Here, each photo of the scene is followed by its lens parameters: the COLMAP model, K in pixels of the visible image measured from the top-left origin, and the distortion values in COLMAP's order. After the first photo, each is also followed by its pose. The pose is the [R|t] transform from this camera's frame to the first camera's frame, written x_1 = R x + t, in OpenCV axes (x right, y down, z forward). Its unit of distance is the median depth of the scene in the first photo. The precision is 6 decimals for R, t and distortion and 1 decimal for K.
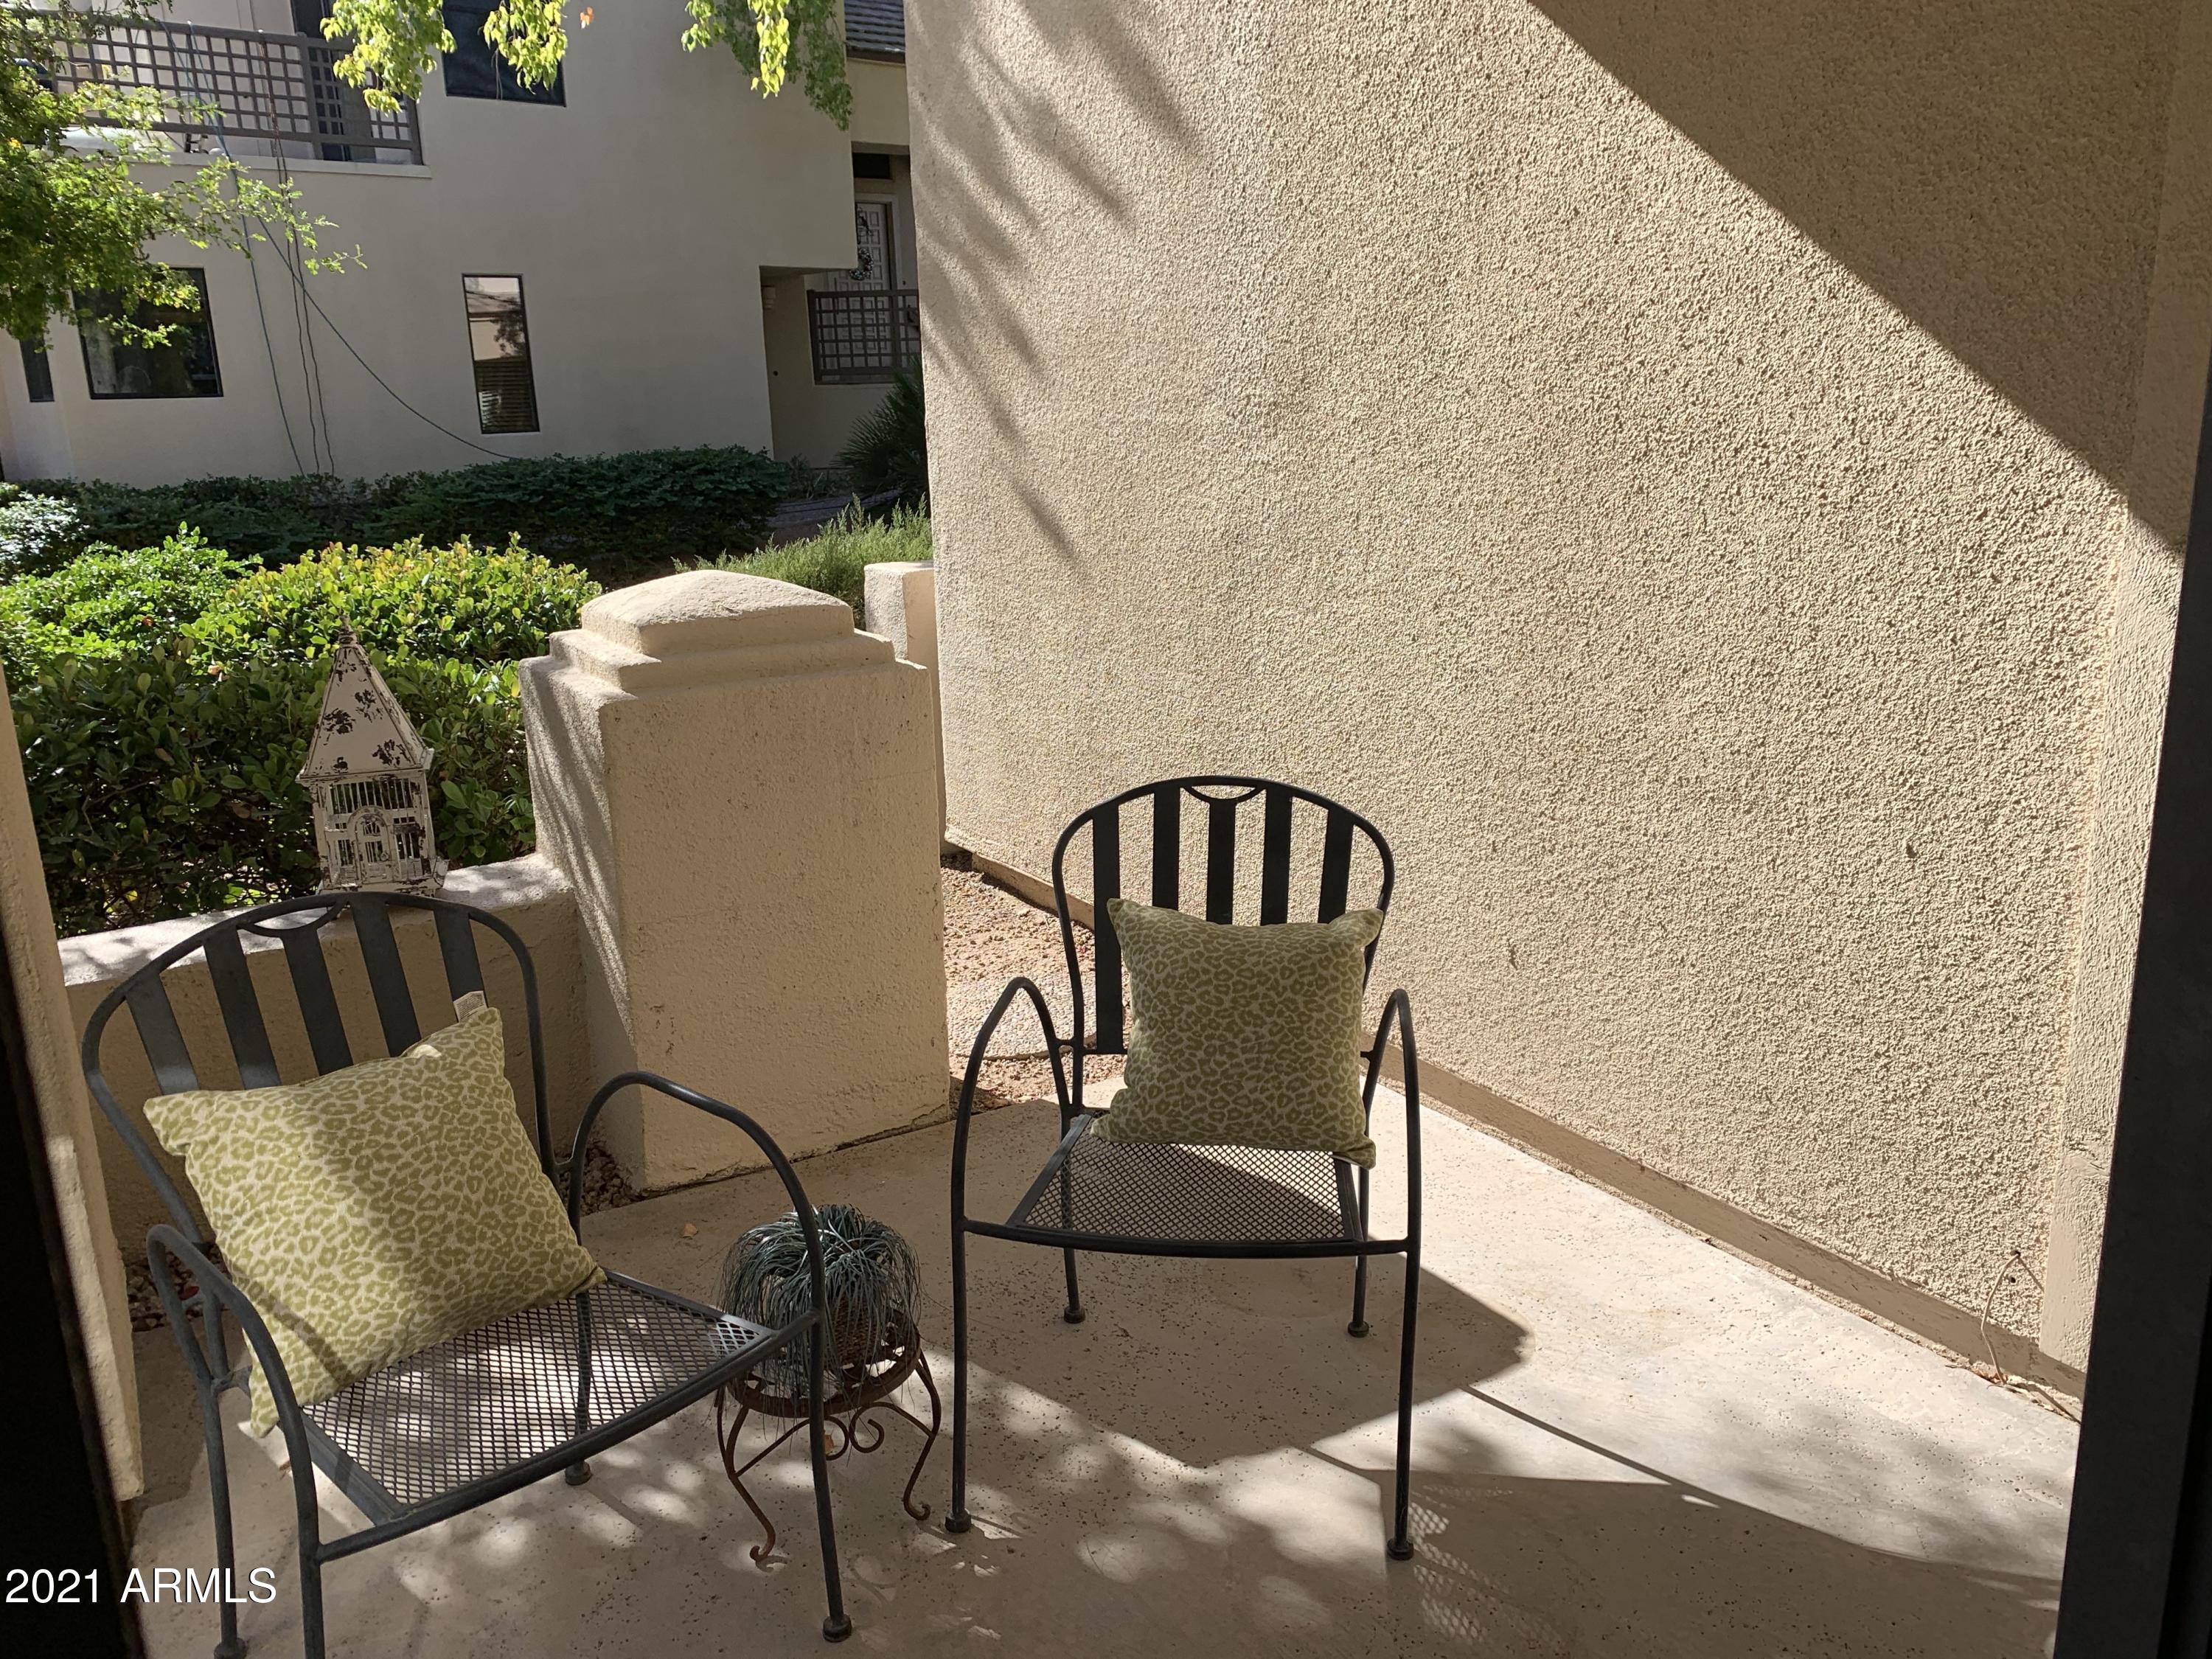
lens RADIAL K [[1675.2, 0, 1096.8], [0, 1675.2, 811.3], [0, 0, 1]] dist [-0.001397, 0.026329]
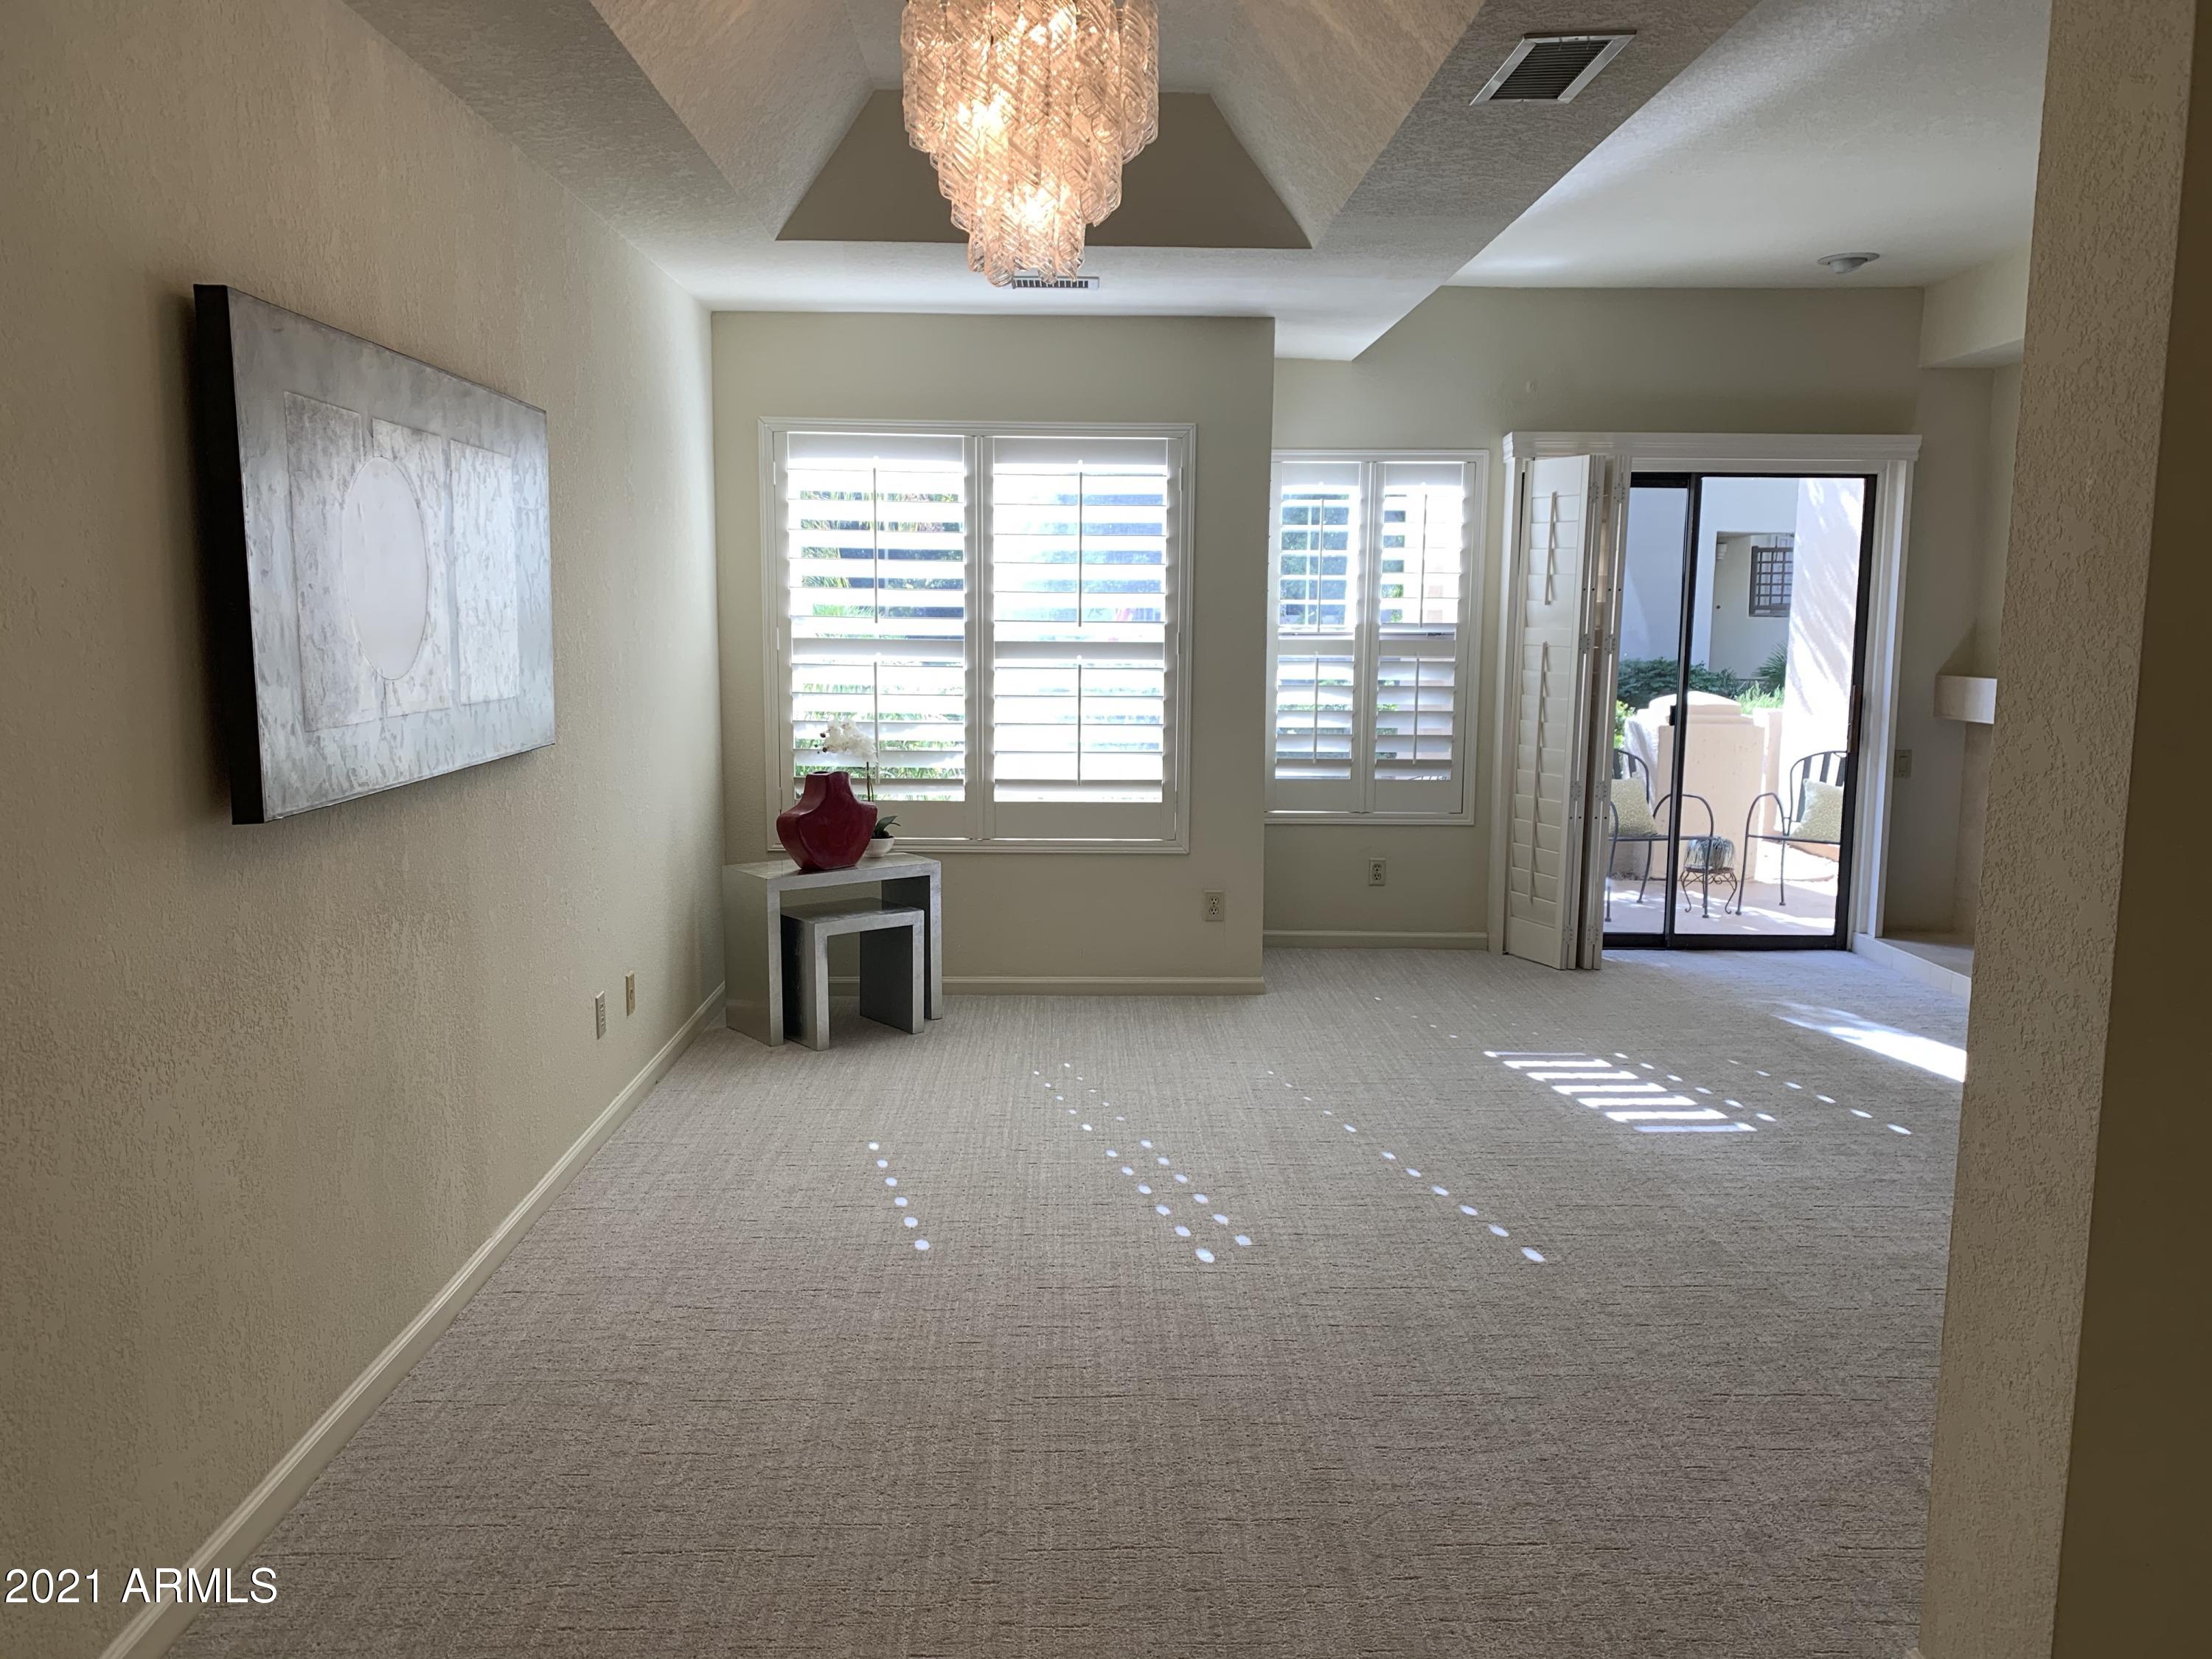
lens RADIAL K [[1664.6, 0, 1106.0], [0, 1664.6, 829.5], [0, 0, 1]] dist [0.075133, -0.094231]
pose [[0.863480, 0.090539, -0.496191, 0.066995], [-0.145837, 0.986554, -0.073774, 0.083786], [0.482840, 0.136065, 0.865073, -0.371649]]
